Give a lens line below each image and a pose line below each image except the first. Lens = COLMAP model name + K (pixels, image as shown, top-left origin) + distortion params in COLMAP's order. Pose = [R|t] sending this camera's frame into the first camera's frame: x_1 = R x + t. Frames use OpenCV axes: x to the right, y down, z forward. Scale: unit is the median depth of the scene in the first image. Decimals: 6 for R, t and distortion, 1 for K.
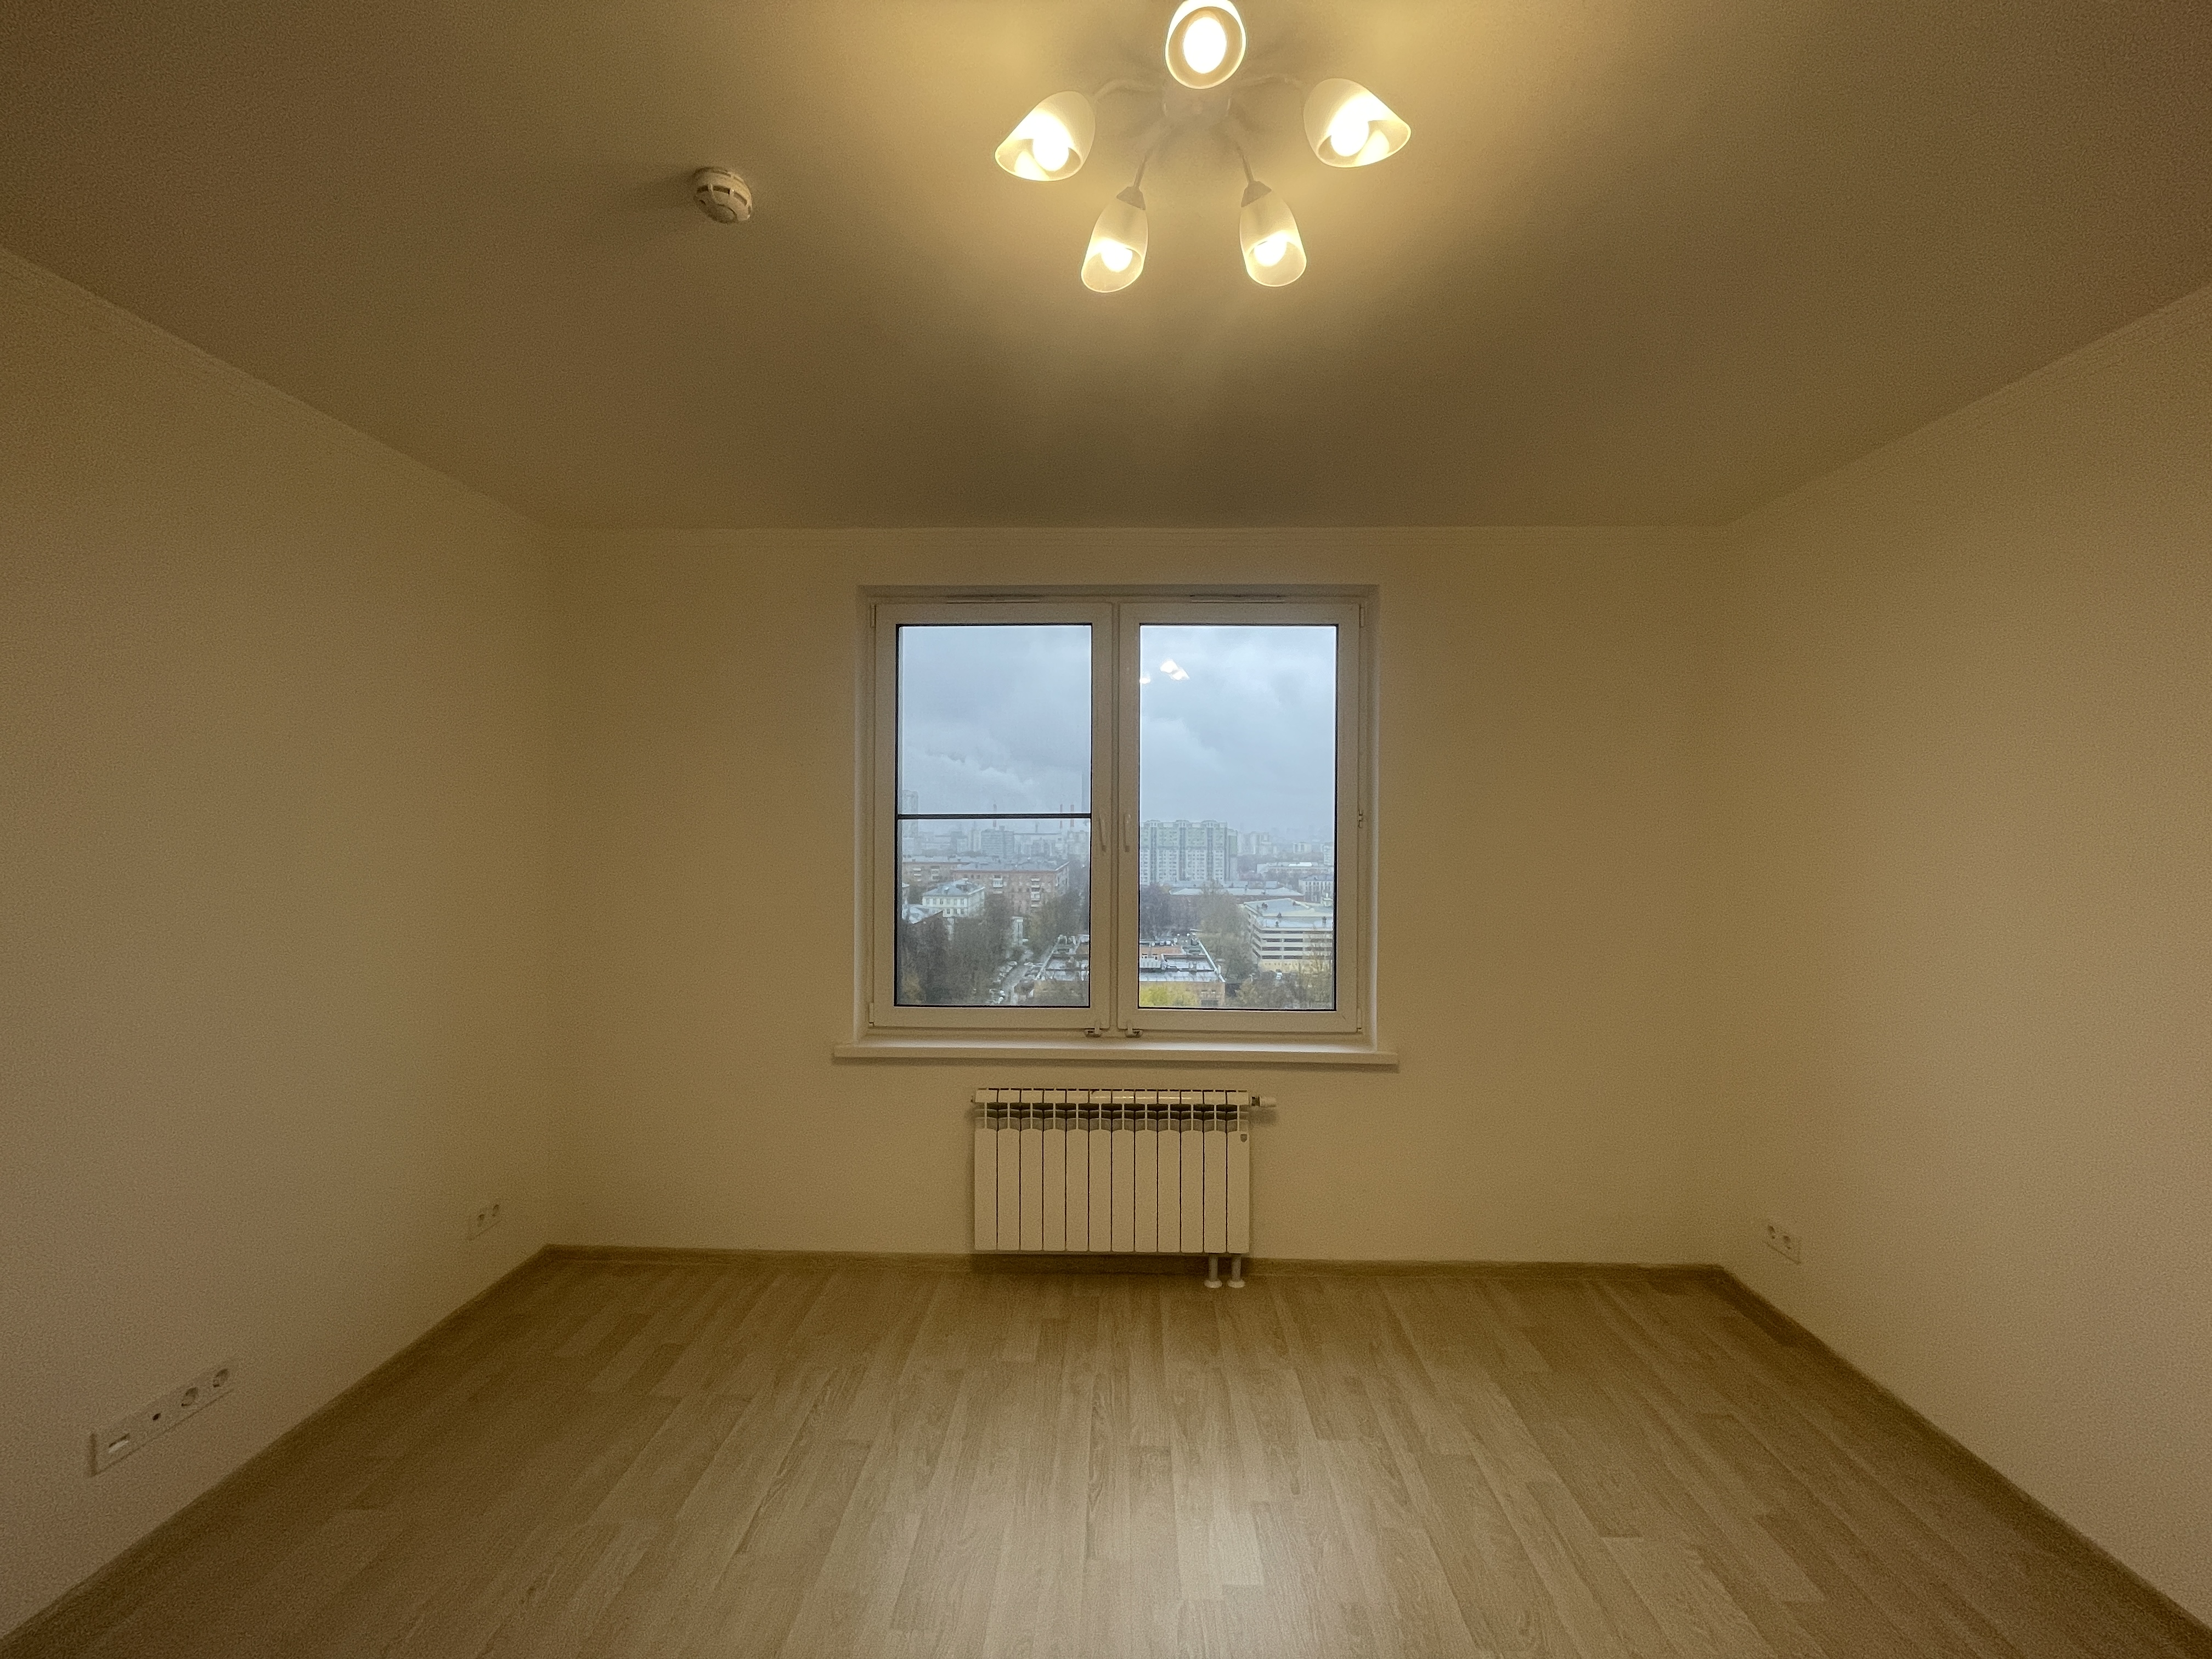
lens RADIAL K [[905.4, 0, 1103.6], [0, 905.4, 827.5], [0, 0, 1]] dist [-0.022903, -0.000812]
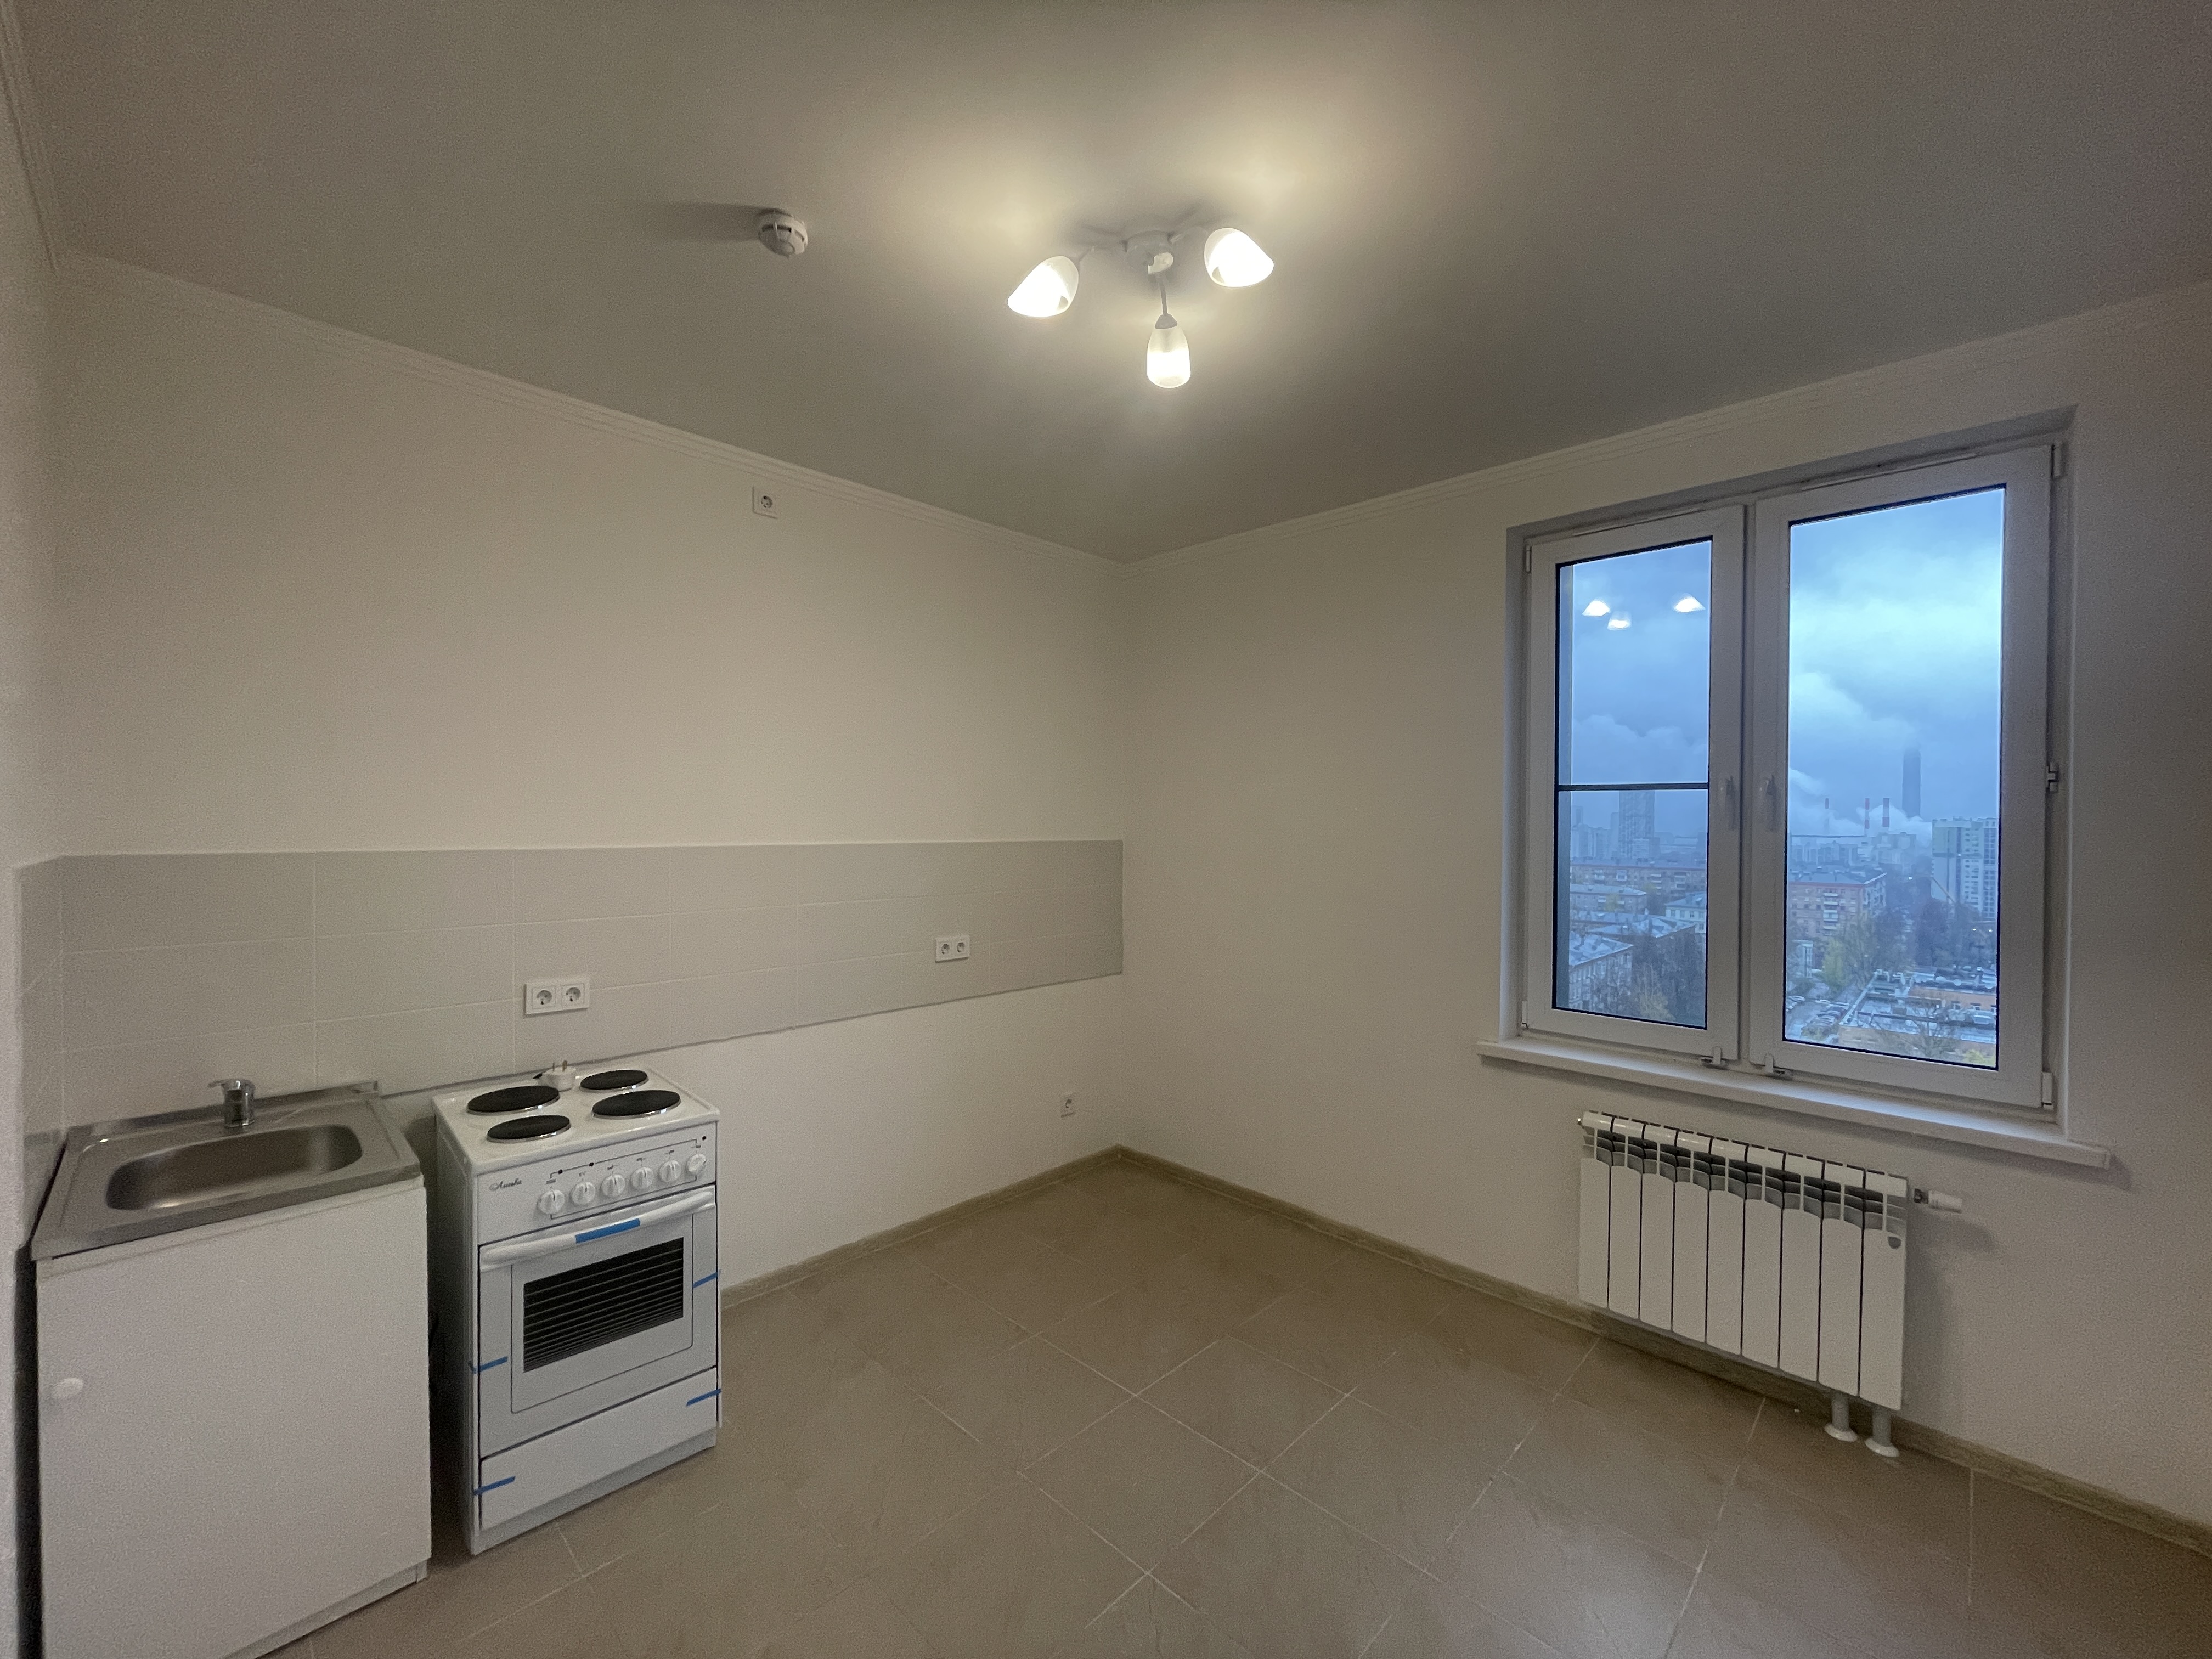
lens RADIAL K [[905.4, 0, 1102.5], [0, 905.4, 844.7], [0, 0, 1]] dist [-0.022903, -0.000812]
pose [[0.712957, 0.018326, -0.700968, 0.127256], [-0.005909, 0.999780, 0.020127, 0.021015], [0.701183, -0.010208, 0.712908, 0.068863]]
